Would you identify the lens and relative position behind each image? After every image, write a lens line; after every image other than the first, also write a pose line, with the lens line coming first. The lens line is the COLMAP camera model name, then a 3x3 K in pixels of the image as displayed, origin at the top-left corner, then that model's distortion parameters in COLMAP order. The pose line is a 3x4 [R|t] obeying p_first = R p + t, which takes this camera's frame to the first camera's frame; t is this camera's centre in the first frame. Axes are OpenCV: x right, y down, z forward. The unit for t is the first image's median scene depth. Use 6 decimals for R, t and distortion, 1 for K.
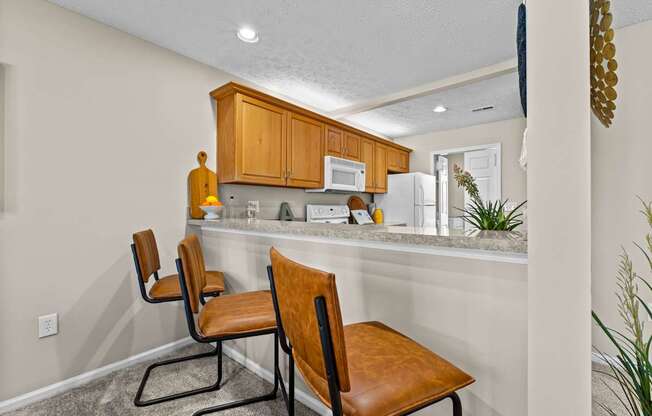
lens RADIAL K [[278.1, 0, 324.8], [0, 278.1, 206.7], [0, 0, 1]] dist [-0.001699, -0.000099]
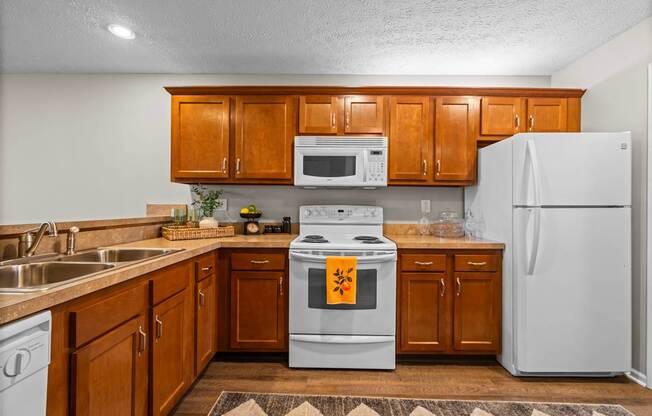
lens RADIAL K [[273.6, 0, 326.9], [0, 273.6, 207.0], [0, 0, 1]] dist [-0.002869, 0.000589]
pose [[0.651611, 0.010440, -0.758482, 0.533994], [-0.012979, 0.999912, 0.002614, -0.001351], [0.758442, 0.008141, 0.651689, 0.521517]]
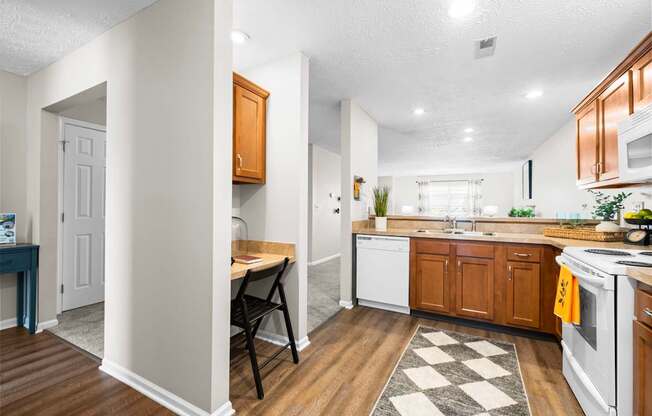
lens RADIAL K [[273.6, 0, 326.9], [0, 273.6, 207.0], [0, 0, 1]] dist [-0.002869, 0.000589]
pose [[-0.972325, -0.002972, -0.233612, 0.651035], [-0.002102, 0.999990, -0.003974, -0.001634], [0.233621, -0.003374, -0.972322, 1.236790]]
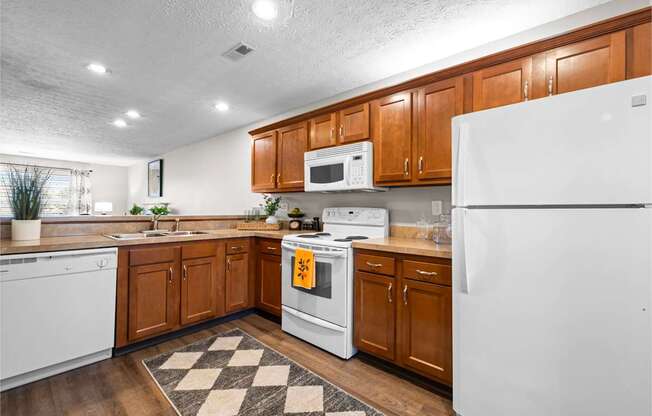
lens RADIAL K [[273.6, 0, 326.9], [0, 273.6, 207.0], [0, 0, 1]] dist [-0.002869, 0.000589]
pose [[0.005400, -0.002648, -0.999982, 0.798438], [-0.011209, 0.999934, -0.002709, -0.002466], [0.999923, 0.011223, 0.005370, 0.934493]]
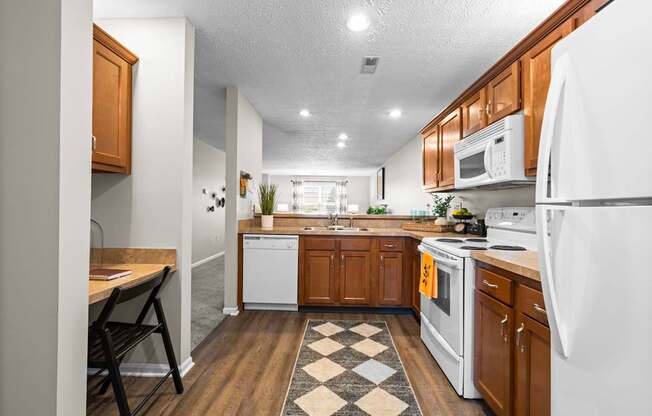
lens RADIAL K [[273.6, 0, 326.9], [0, 273.6, 207.0], [0, 0, 1]] dist [-0.002869, 0.000589]
pose [[-0.763283, -0.005491, -0.646041, 0.692010], [-0.008141, 0.999966, 0.001119, -0.001821], [0.646013, 0.006113, -0.763302, 1.188022]]
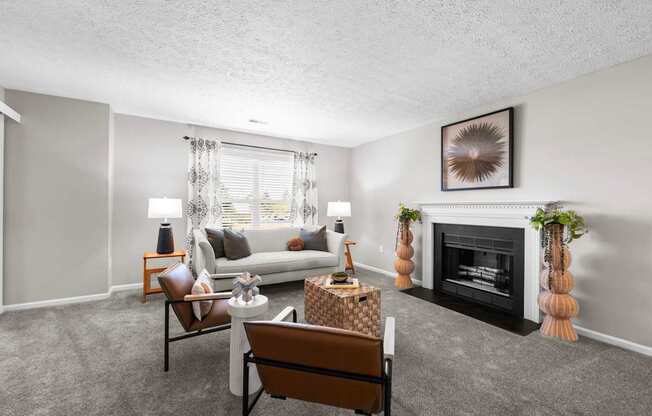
lens RADIAL K [[273.6, 0, 326.9], [0, 273.6, 207.0], [0, 0, 1]] dist [-0.002869, 0.000589]
pose [[-0.310099, -0.001012, -0.950704, -0.050991], [-0.008049, 0.999966, 0.001561, -0.001732], [0.950670, 0.008137, -0.310097, -0.437700]]
